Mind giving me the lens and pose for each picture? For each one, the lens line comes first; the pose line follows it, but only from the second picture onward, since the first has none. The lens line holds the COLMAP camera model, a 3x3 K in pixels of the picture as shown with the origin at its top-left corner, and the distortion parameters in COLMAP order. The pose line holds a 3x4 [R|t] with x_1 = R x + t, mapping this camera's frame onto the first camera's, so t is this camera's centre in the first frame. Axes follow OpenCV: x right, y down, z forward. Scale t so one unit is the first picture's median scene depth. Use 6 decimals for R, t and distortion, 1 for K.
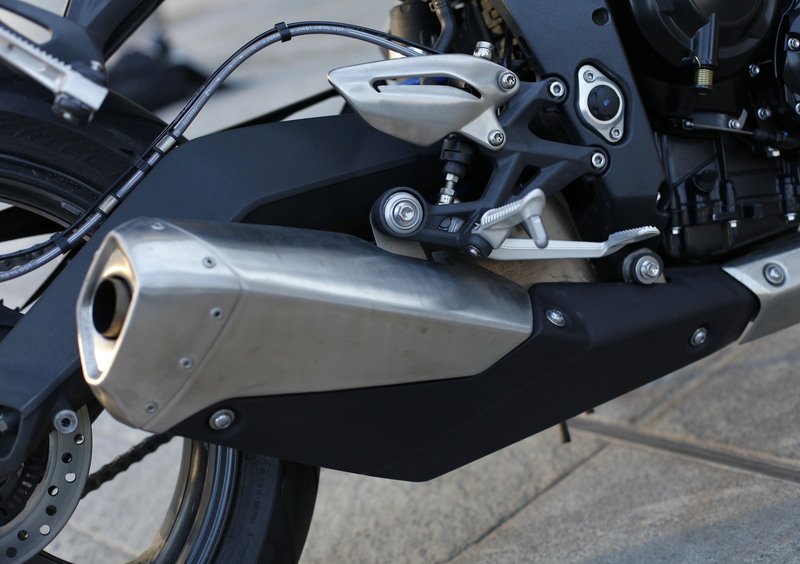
lens RADIAL K [[1183.9, 0, 400.4], [0, 1183.9, 281.8], [0, 0, 1]] dist [-0.086306, 0.000000]
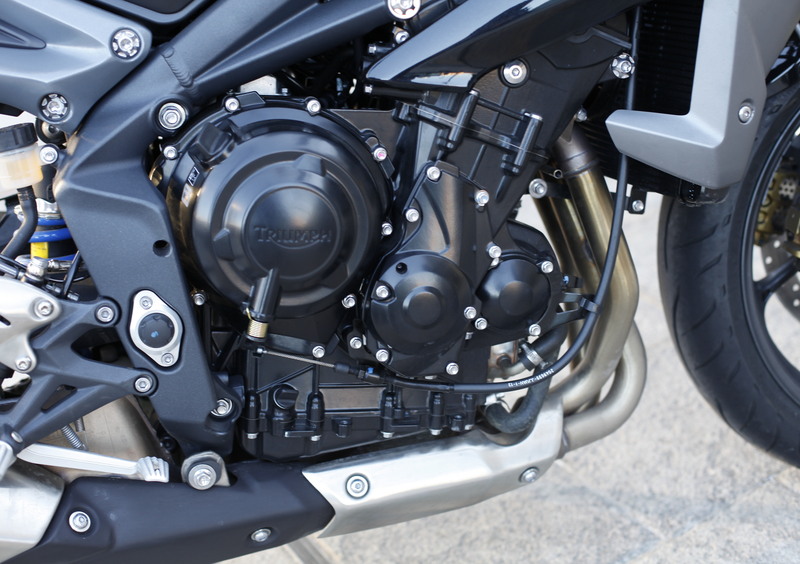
lens RADIAL K [[1183.9, 0, 400.5], [0, 1183.9, 281.9], [0, 0, 1]] dist [-0.086306, 0.000000]
pose [[0.975783, 0.196737, -0.095619, 0.461575], [-0.169237, 0.955950, 0.239830, -0.466117], [0.138590, -0.217840, 0.966094, 0.076613]]
